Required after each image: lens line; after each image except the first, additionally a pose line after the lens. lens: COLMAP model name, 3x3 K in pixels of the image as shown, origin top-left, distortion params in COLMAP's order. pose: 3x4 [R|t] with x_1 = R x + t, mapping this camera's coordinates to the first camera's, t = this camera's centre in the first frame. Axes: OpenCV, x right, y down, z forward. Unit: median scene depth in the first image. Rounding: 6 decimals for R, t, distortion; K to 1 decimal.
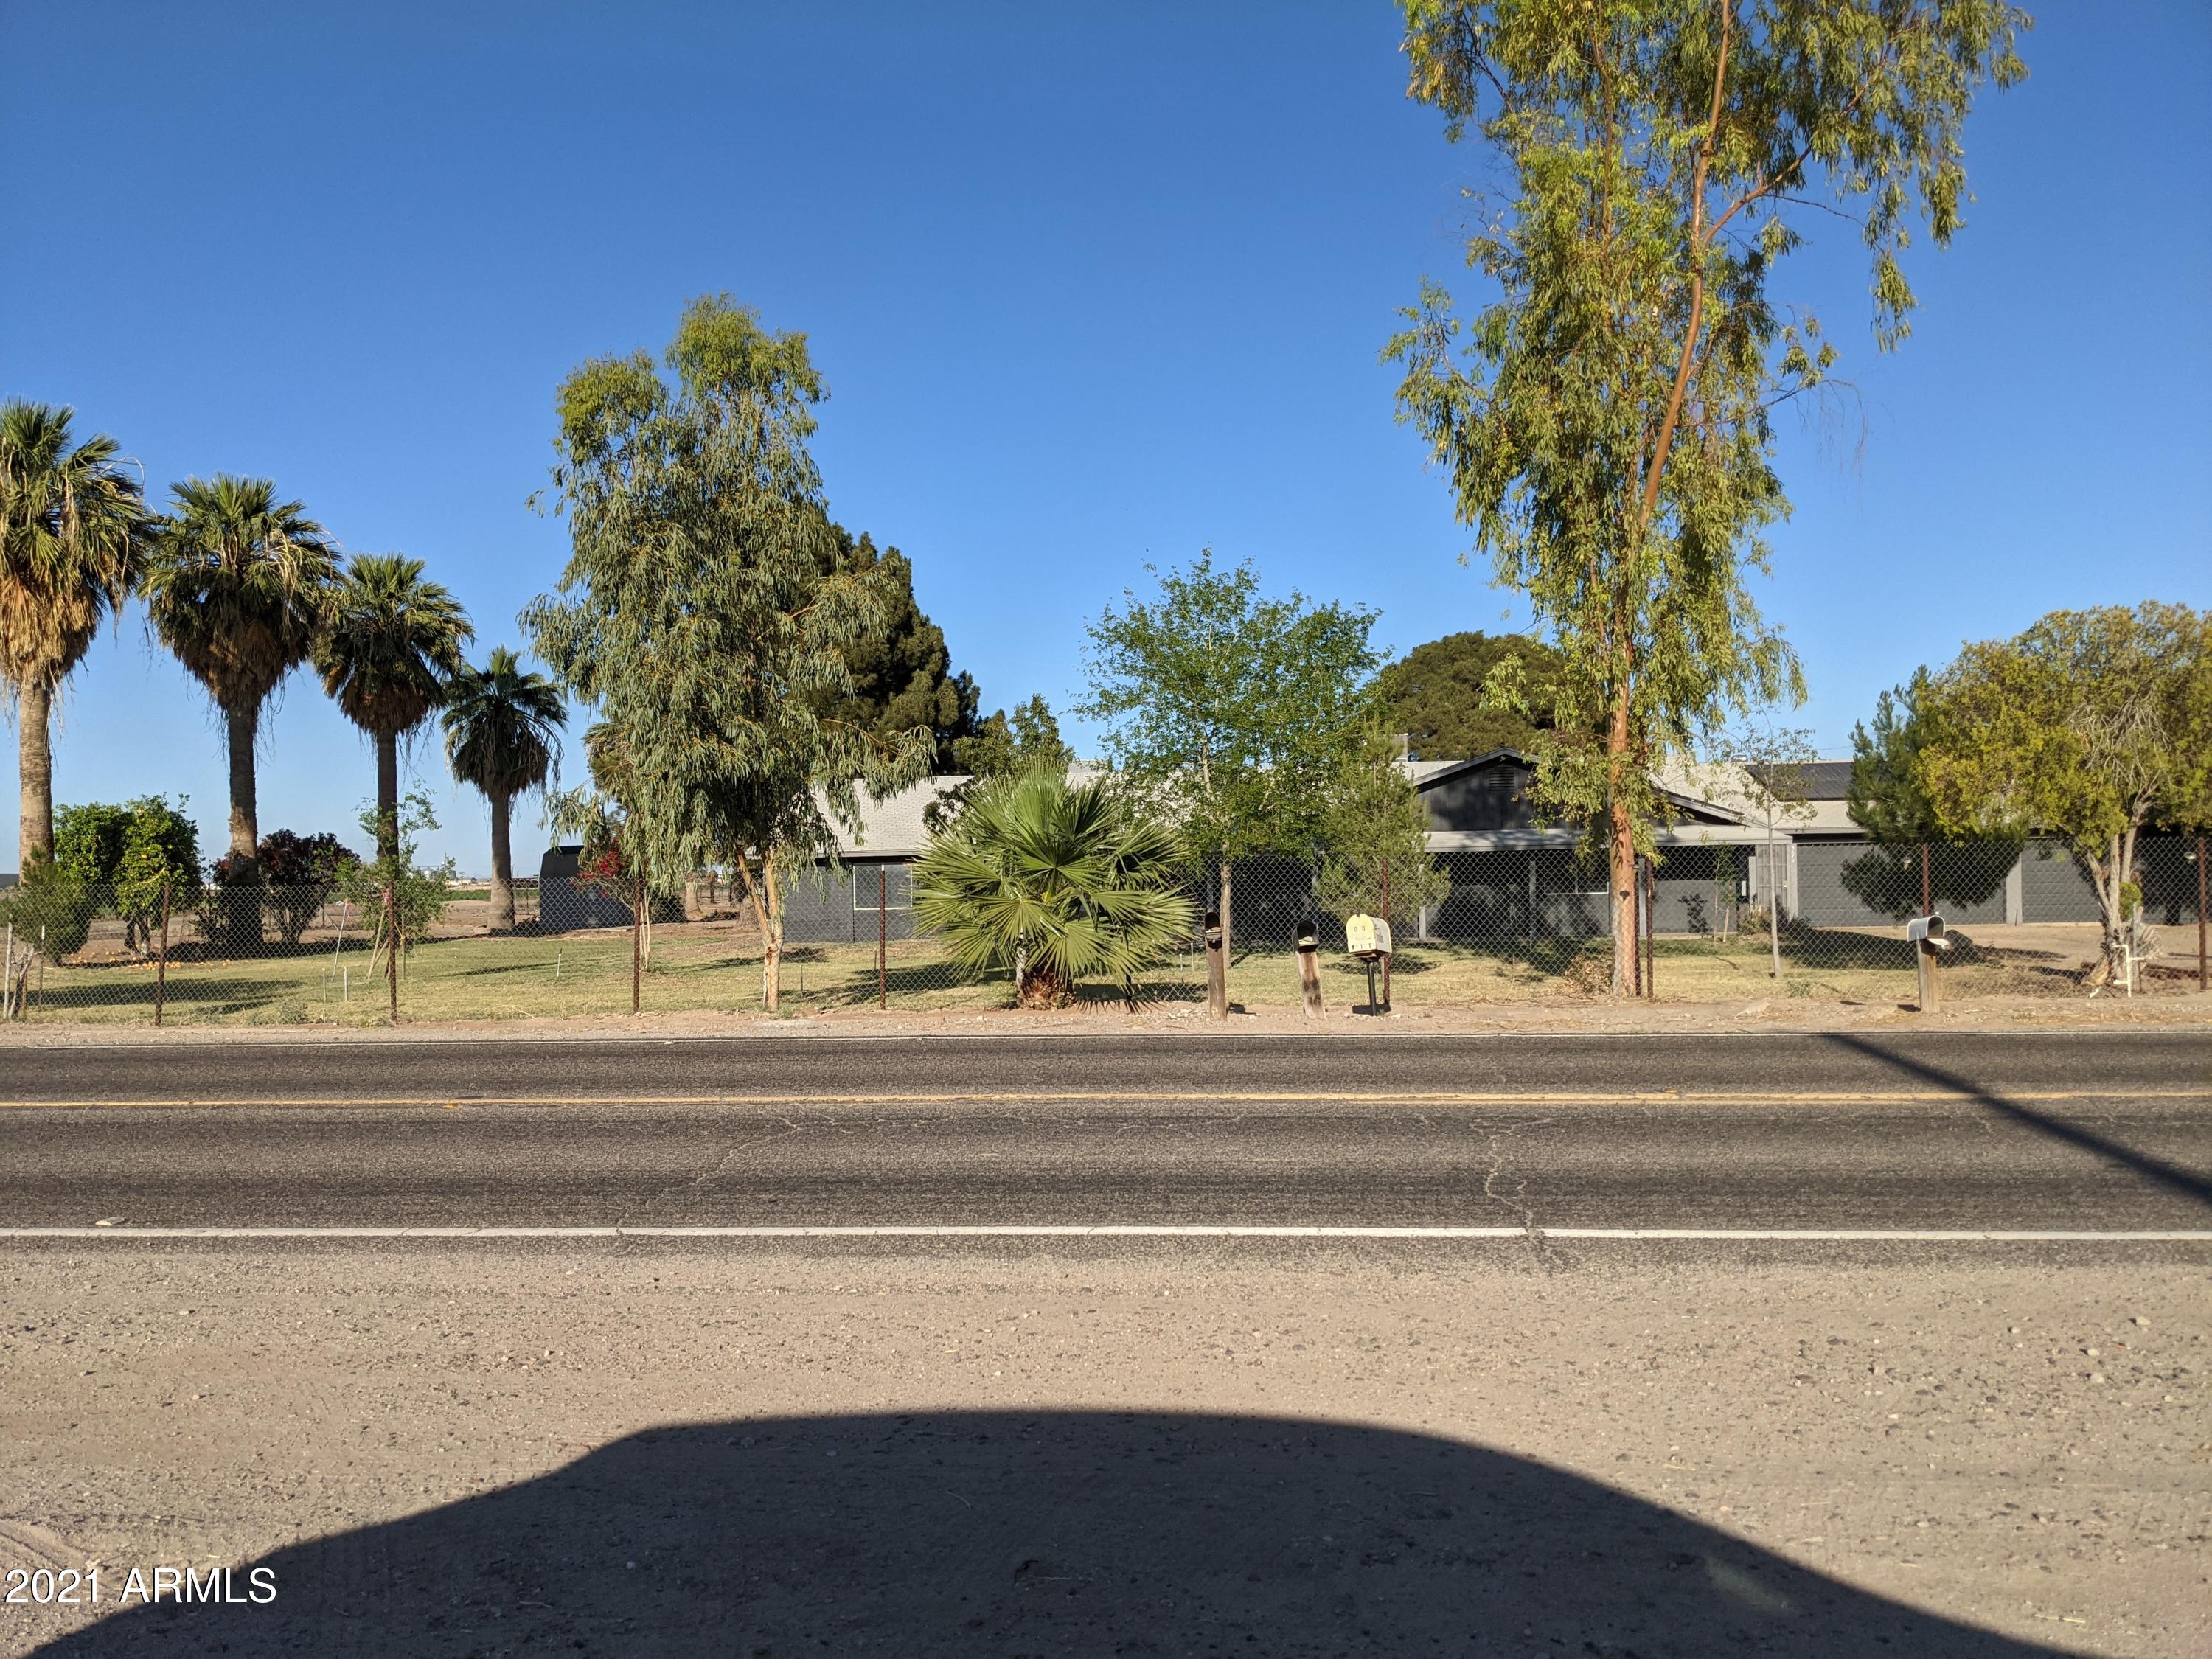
lens RADIAL K [[1748.7, 0, 1104.9], [0, 1748.7, 832.5], [0, 0, 1]] dist [0.069169, -0.107653]
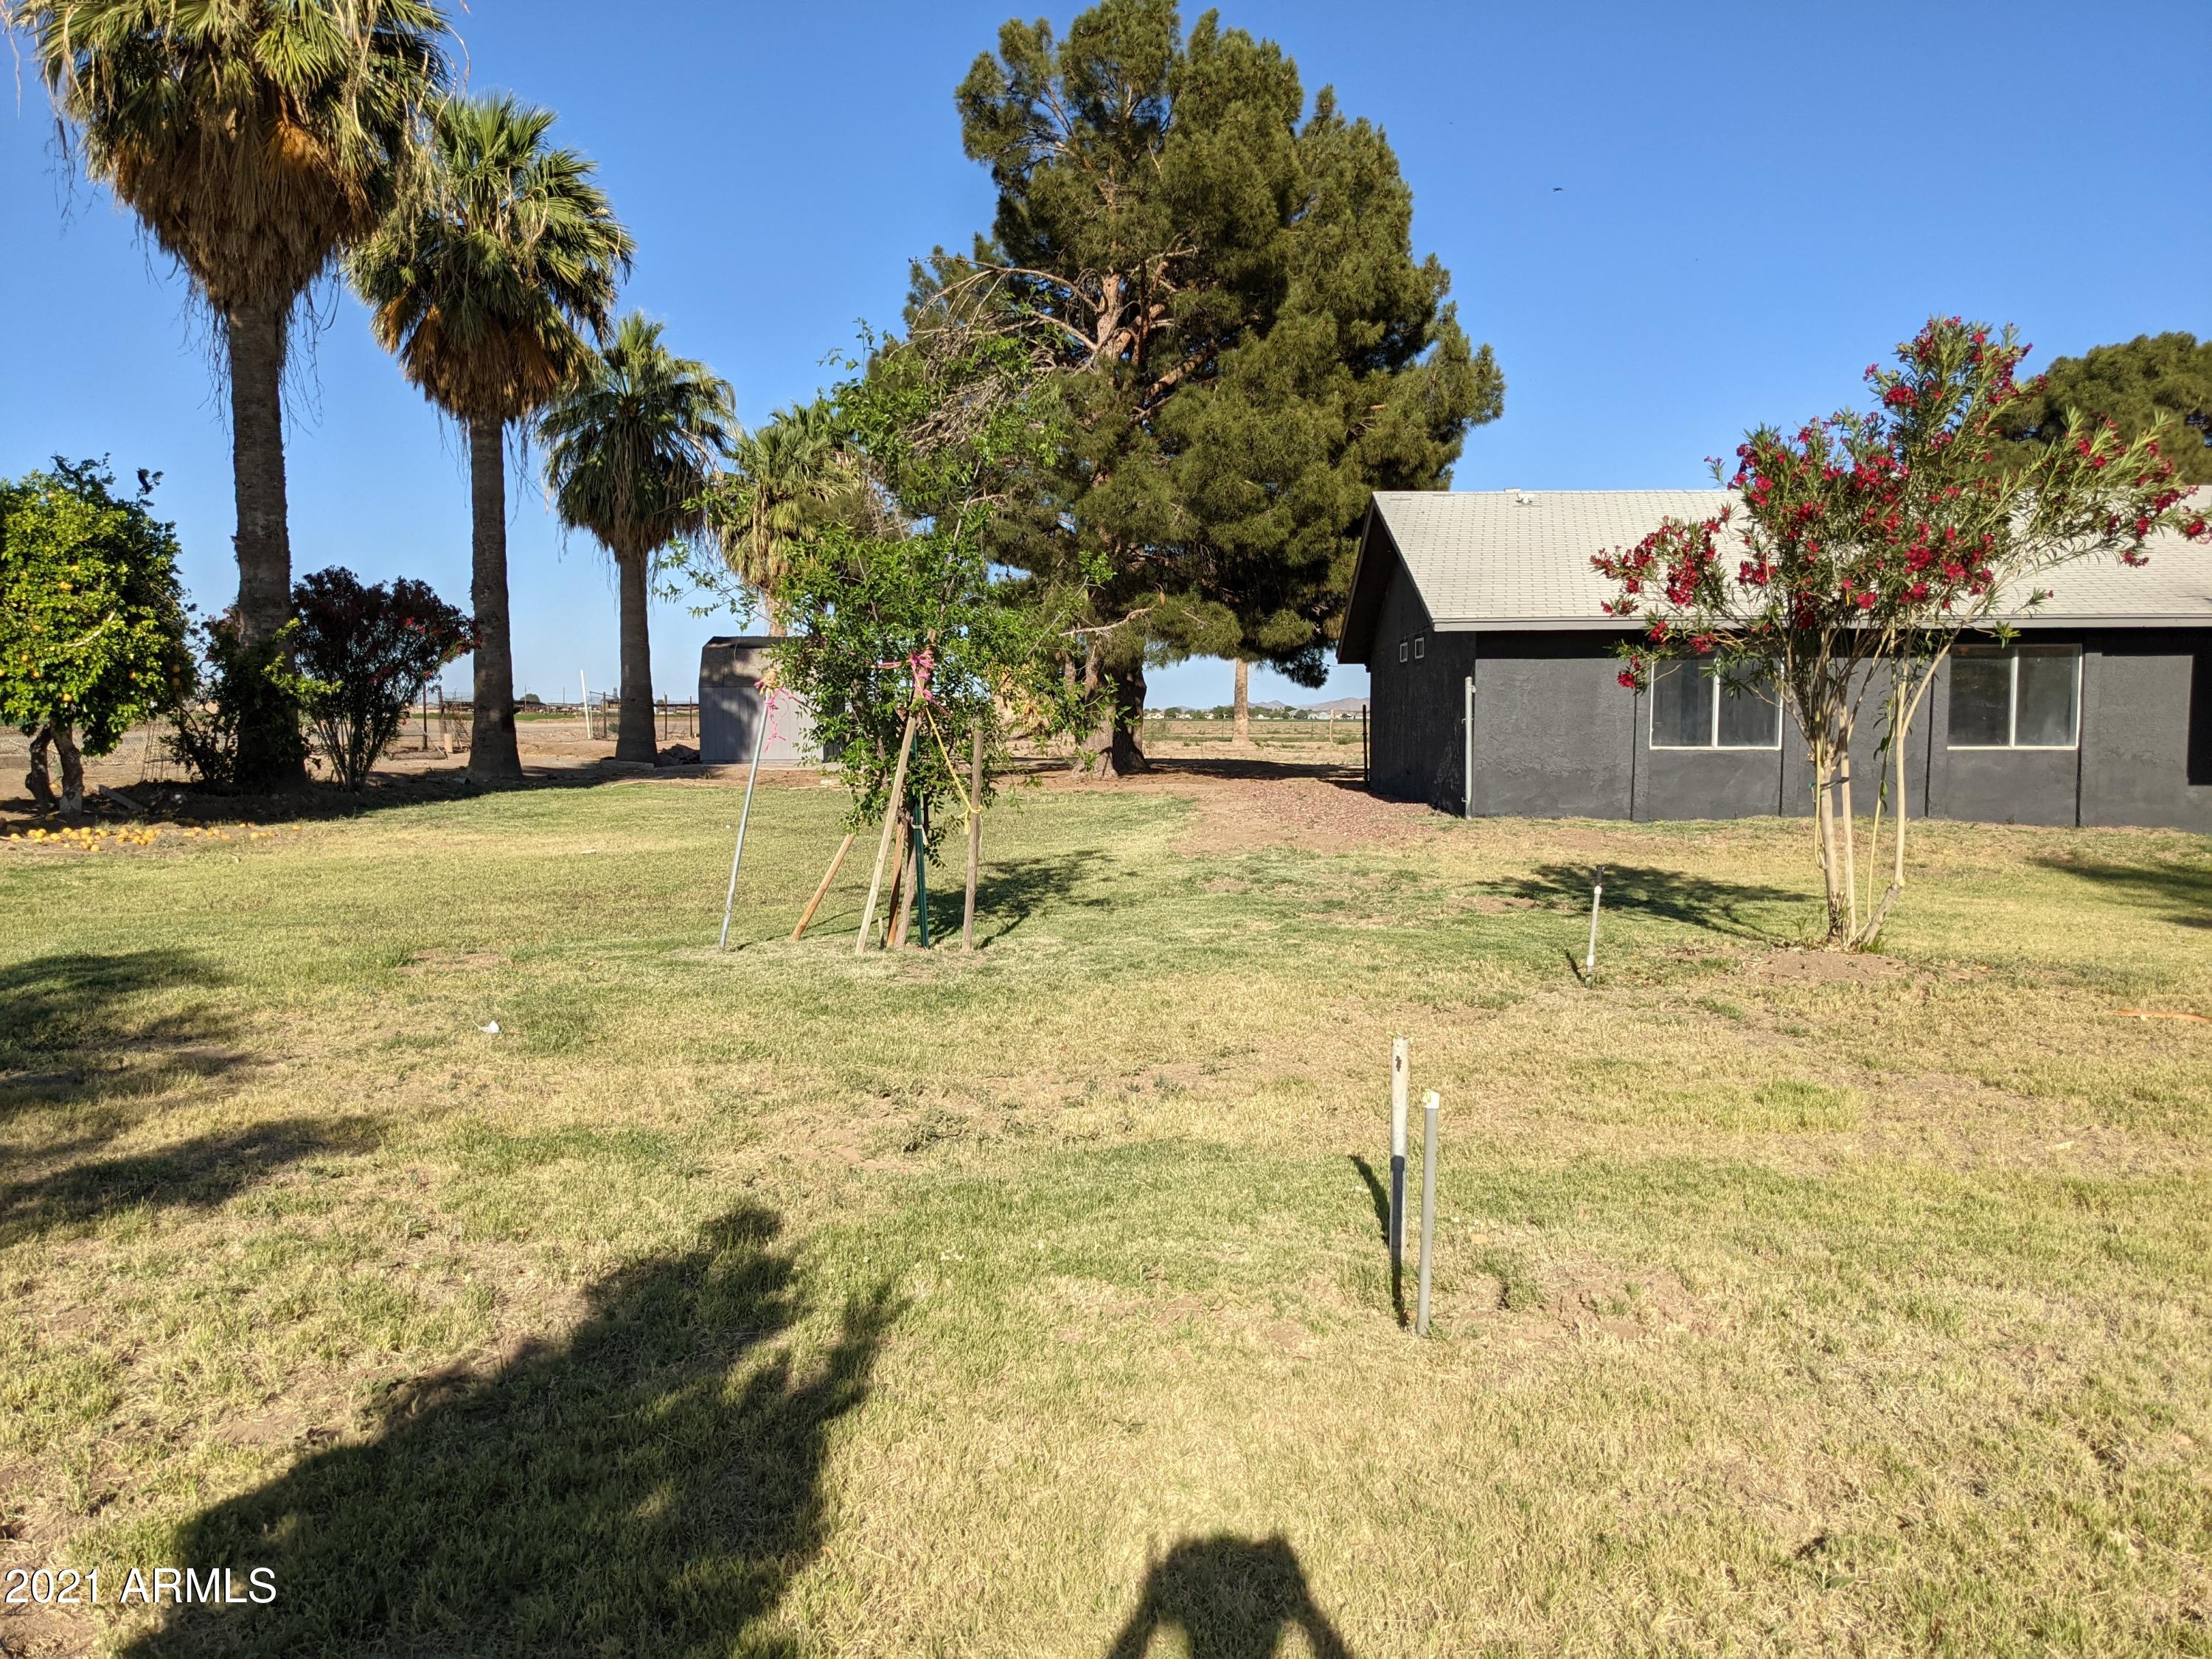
lens RADIAL K [[1748.7, 0, 1136.2], [0, 1748.7, 854.5], [0, 0, 1]] dist [0.069169, -0.107653]
pose [[0.998437, 0.028057, 0.048346, -0.257987], [-0.032909, 0.994171, 0.102665, 0.022075], [-0.045184, -0.104095, 0.993540, 0.473395]]
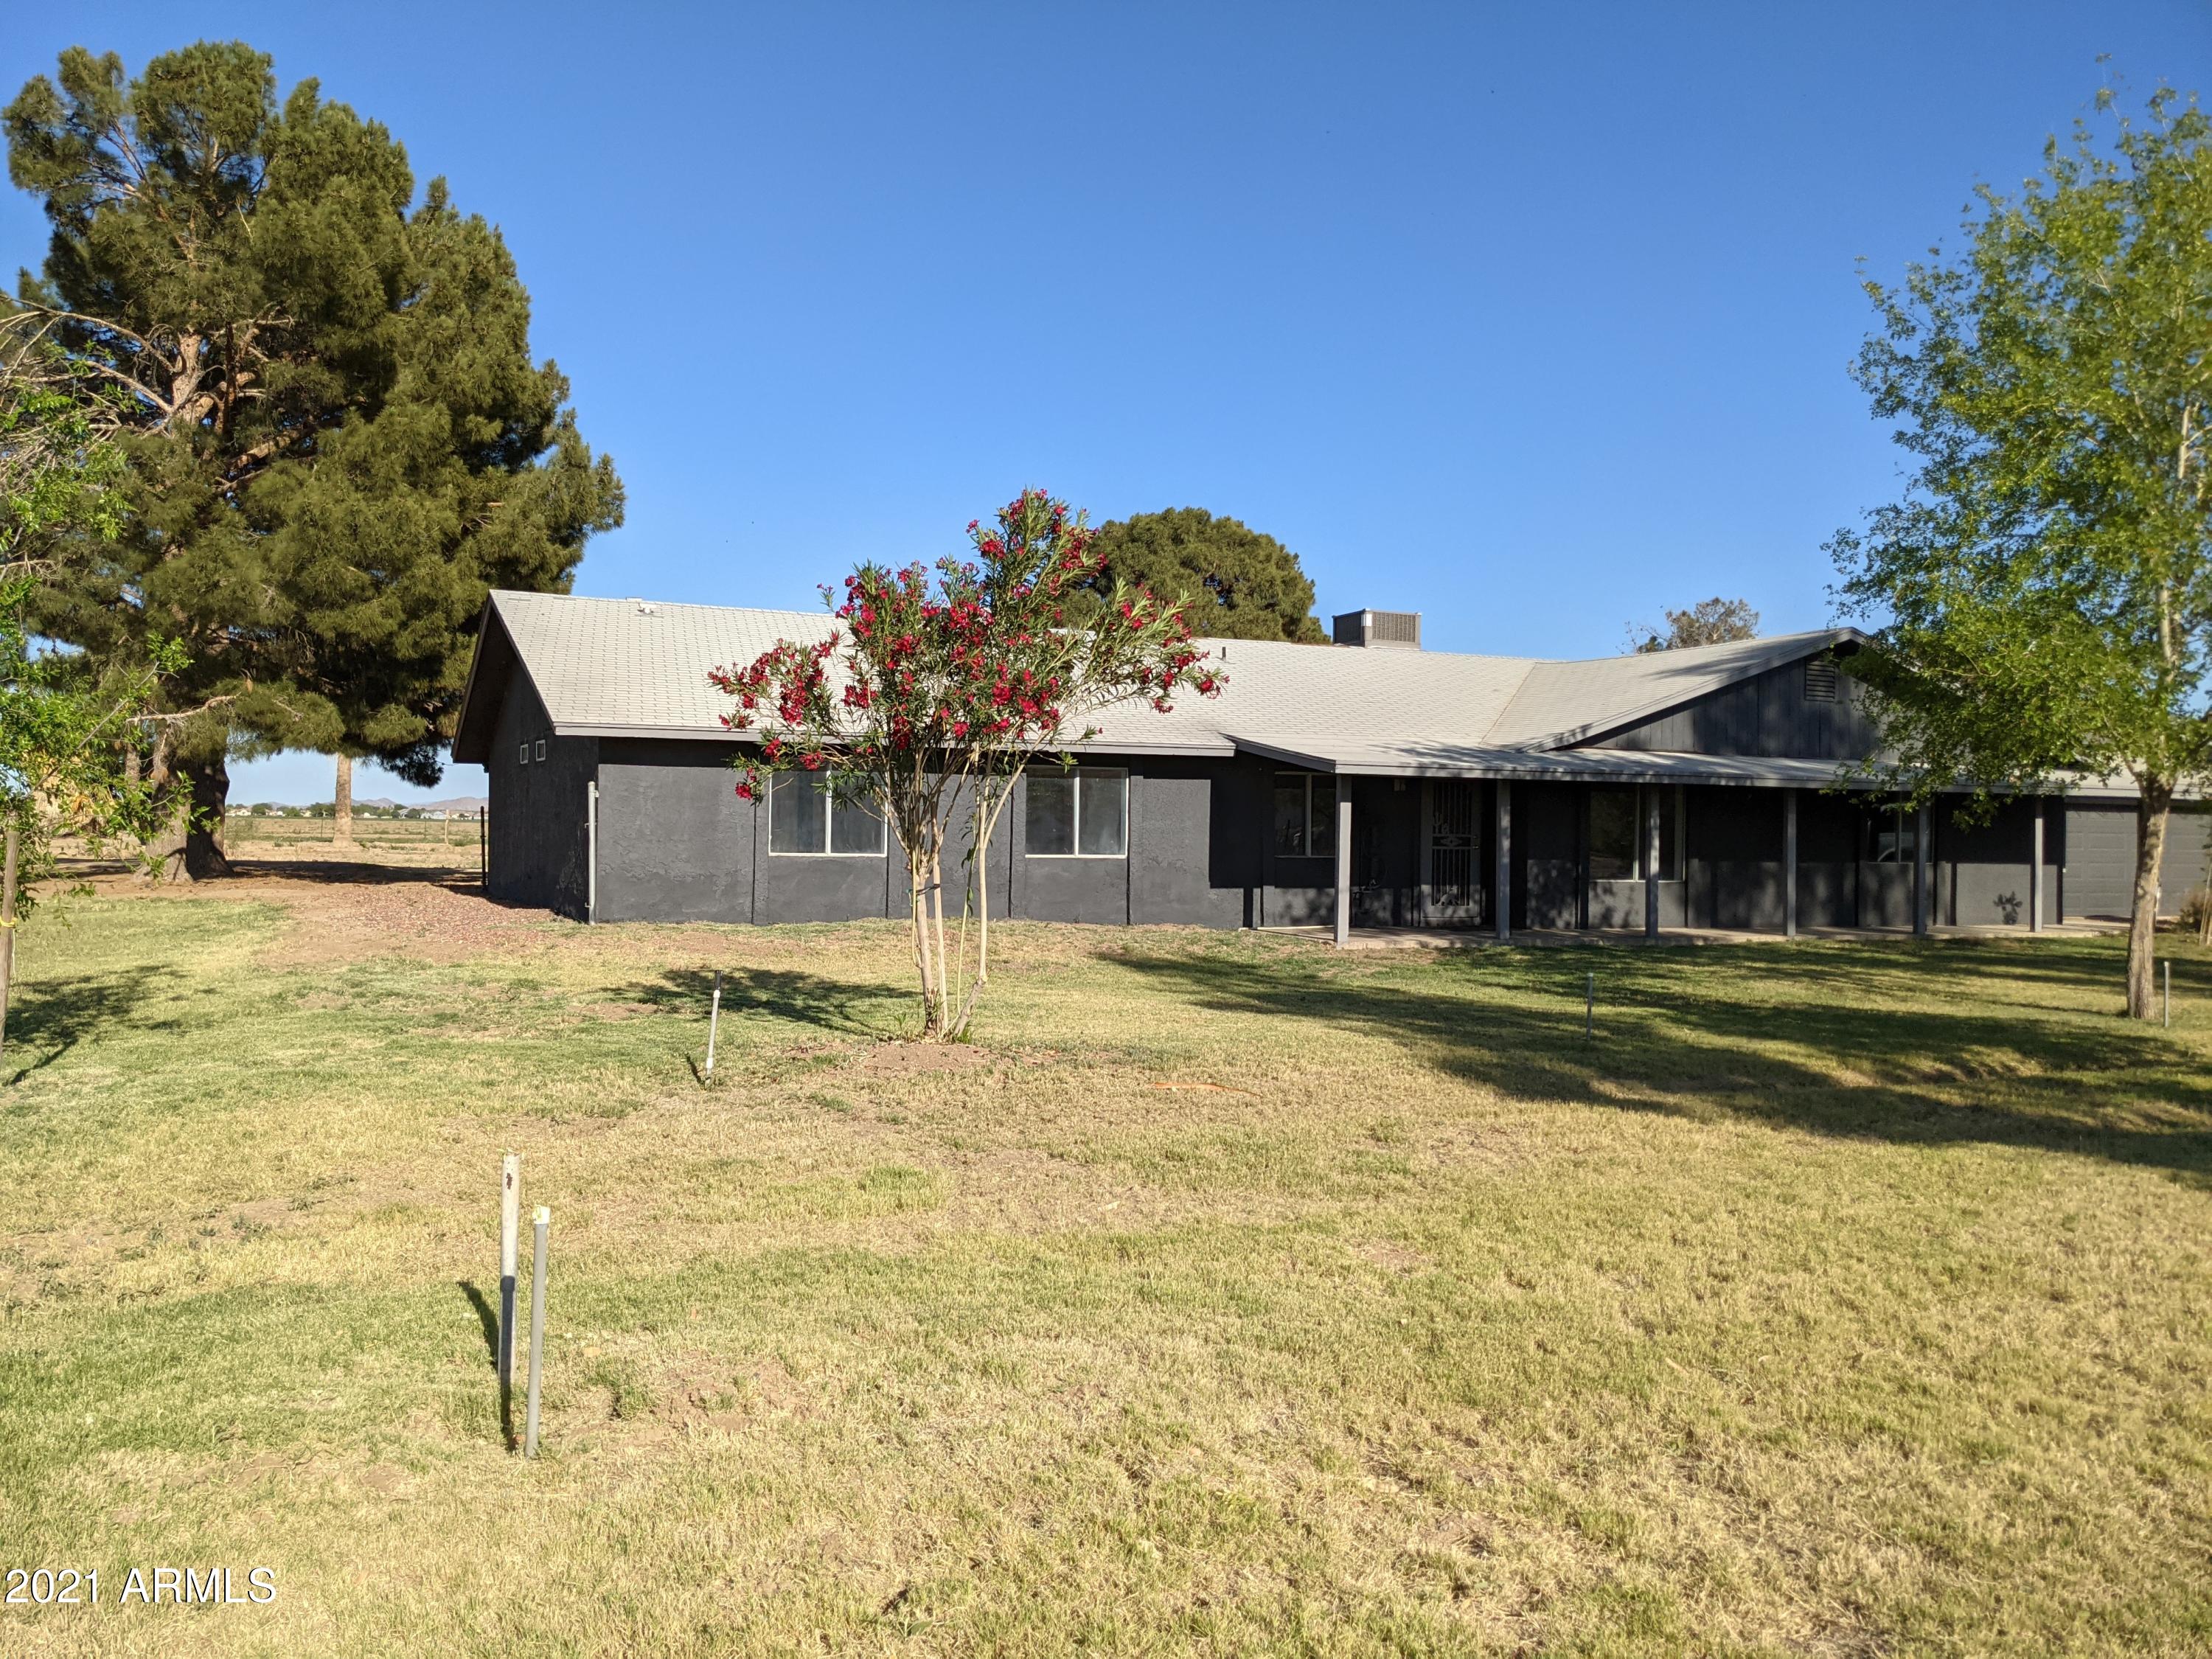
lens RADIAL K [[1748.7, 0, 1065.7], [0, 1748.7, 831.0], [0, 0, 1]] dist [0.069169, -0.107653]
pose [[0.879309, 0.041715, 0.474422, -0.258781], [-0.053612, 0.998495, 0.011572, 0.018600], [-0.473225, -0.035610, 0.880221, 0.457160]]
